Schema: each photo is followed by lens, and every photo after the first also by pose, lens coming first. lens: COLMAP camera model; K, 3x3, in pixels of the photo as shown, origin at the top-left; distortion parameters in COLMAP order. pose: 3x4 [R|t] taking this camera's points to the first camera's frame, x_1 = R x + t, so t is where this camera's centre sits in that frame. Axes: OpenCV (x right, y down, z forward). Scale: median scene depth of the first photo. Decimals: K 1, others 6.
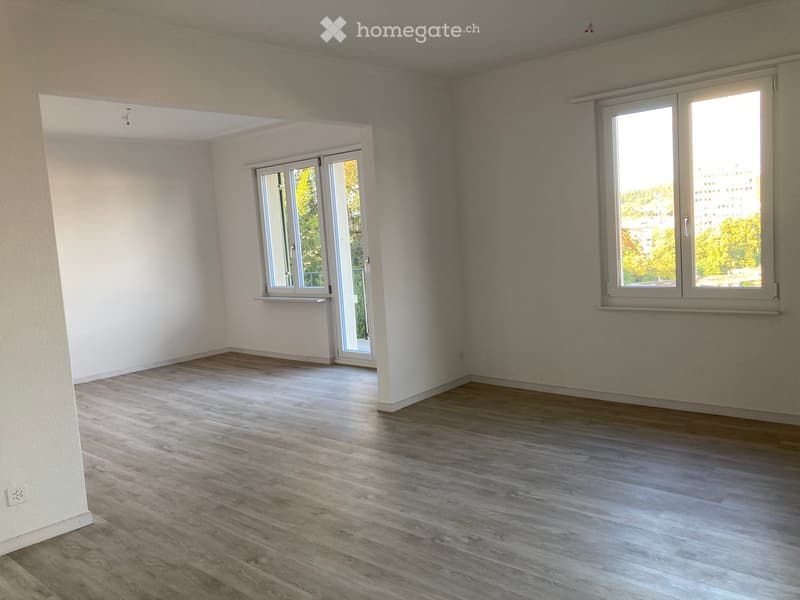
lens RADIAL K [[656.0, 0, 393.7], [0, 656.0, 294.0], [0, 0, 1]] dist [0.025202, -0.033120]
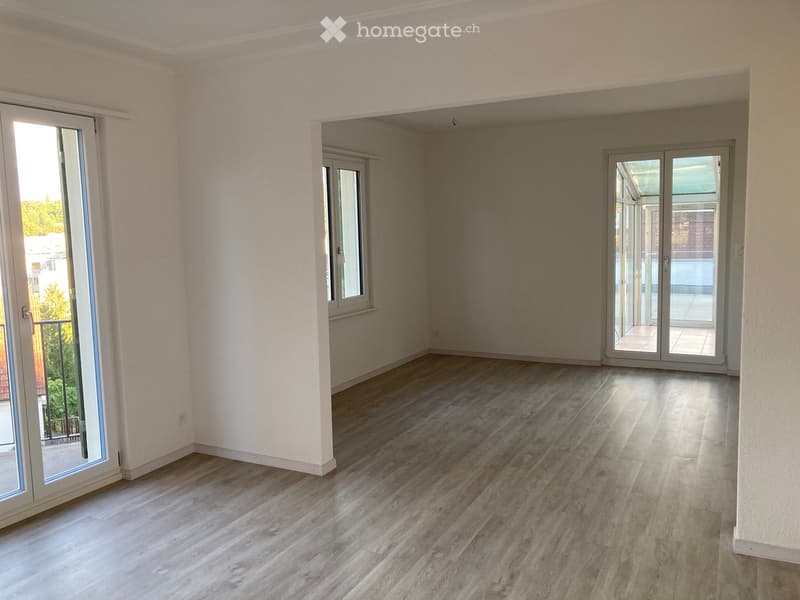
lens RADIAL K [[656.0, 0, 394.1], [0, 656.0, 298.0], [0, 0, 1]] dist [0.025202, -0.033120]
pose [[-0.235354, -0.031831, 0.971388, -0.769899], [0.135480, 0.988631, 0.065221, -0.072175], [-0.962421, 0.146954, -0.228366, 1.010708]]
